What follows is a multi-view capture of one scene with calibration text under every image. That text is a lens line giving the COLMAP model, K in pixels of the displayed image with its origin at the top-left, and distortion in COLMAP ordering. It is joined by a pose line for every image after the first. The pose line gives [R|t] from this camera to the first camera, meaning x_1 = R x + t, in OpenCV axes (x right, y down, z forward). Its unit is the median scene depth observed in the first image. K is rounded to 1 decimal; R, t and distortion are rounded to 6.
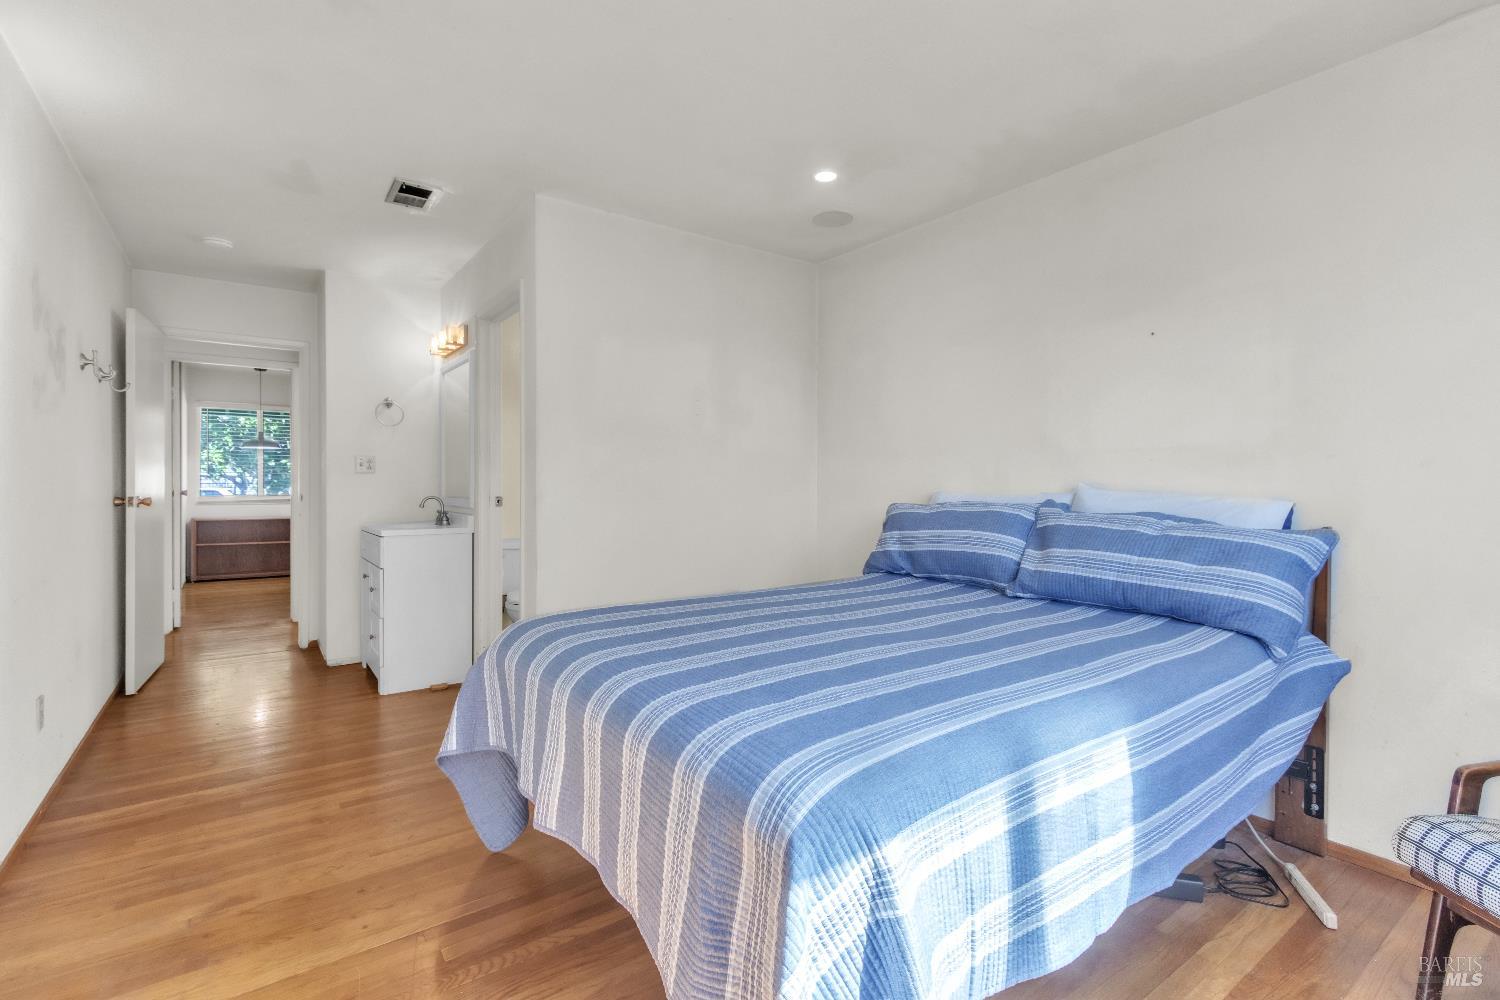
lens RADIAL K [[690.9, 0, 749.3], [0, 690.9, 481.6], [0, 0, 1]] dist [0.002275, 0.000115]
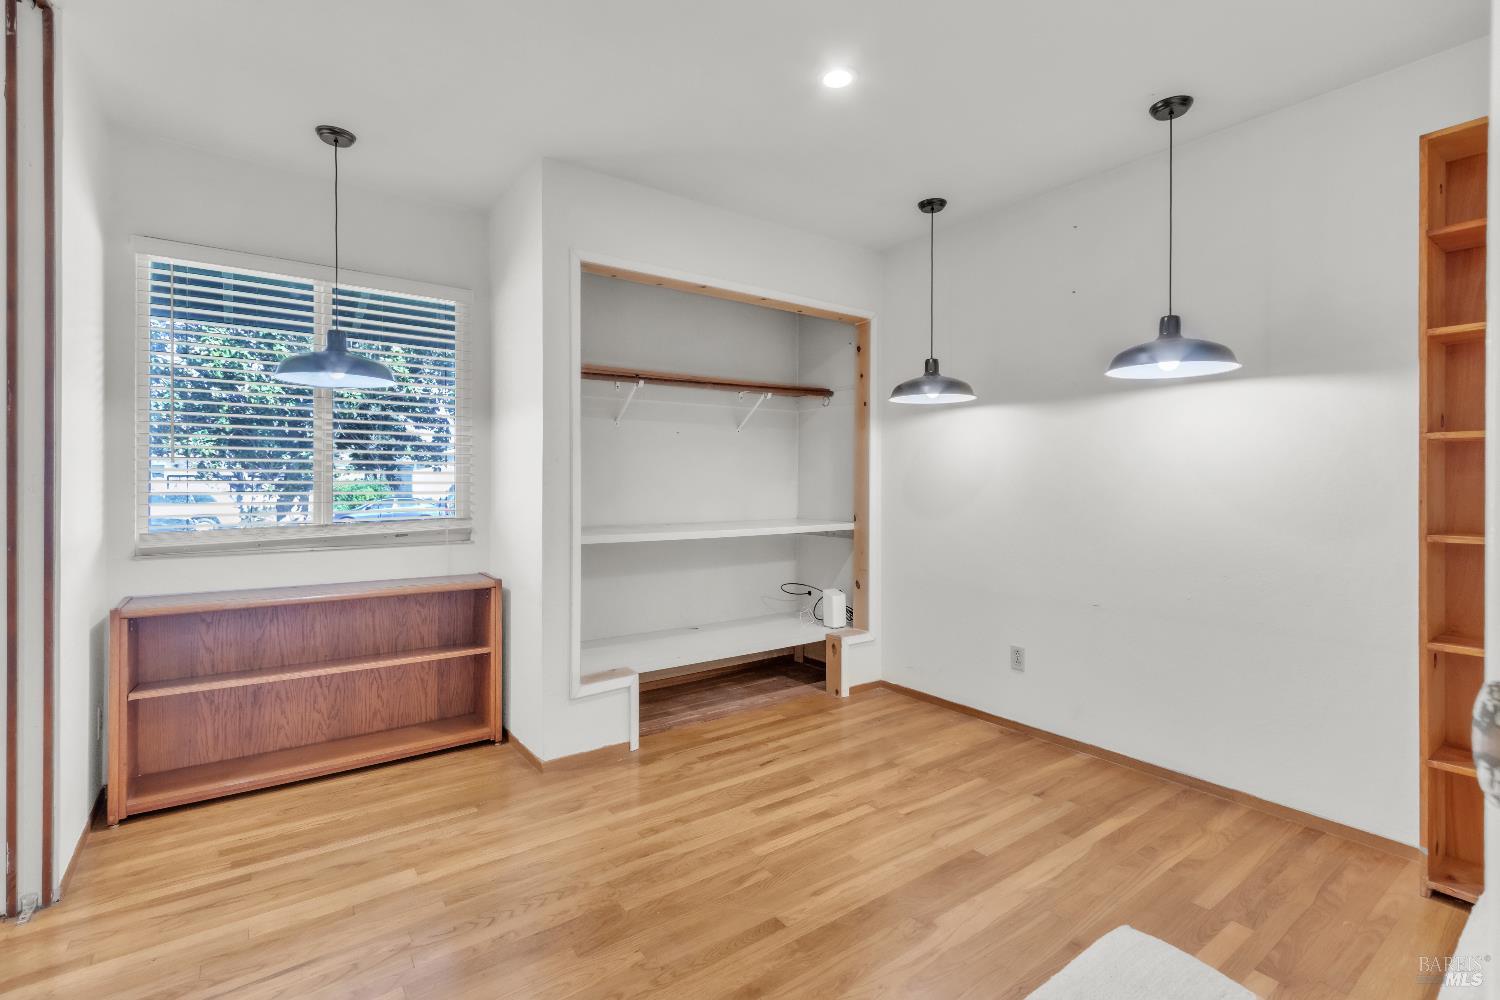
lens RADIAL K [[690.9, 0, 749.3], [0, 690.9, 481.6], [0, 0, 1]] dist [0.002275, 0.000115]
pose [[0.999982, -0.000089, 0.005968, -0.248571], [0.000097, 0.999999, -0.001274, -0.000774], [-0.005968, 0.001274, 0.999981, 0.326479]]
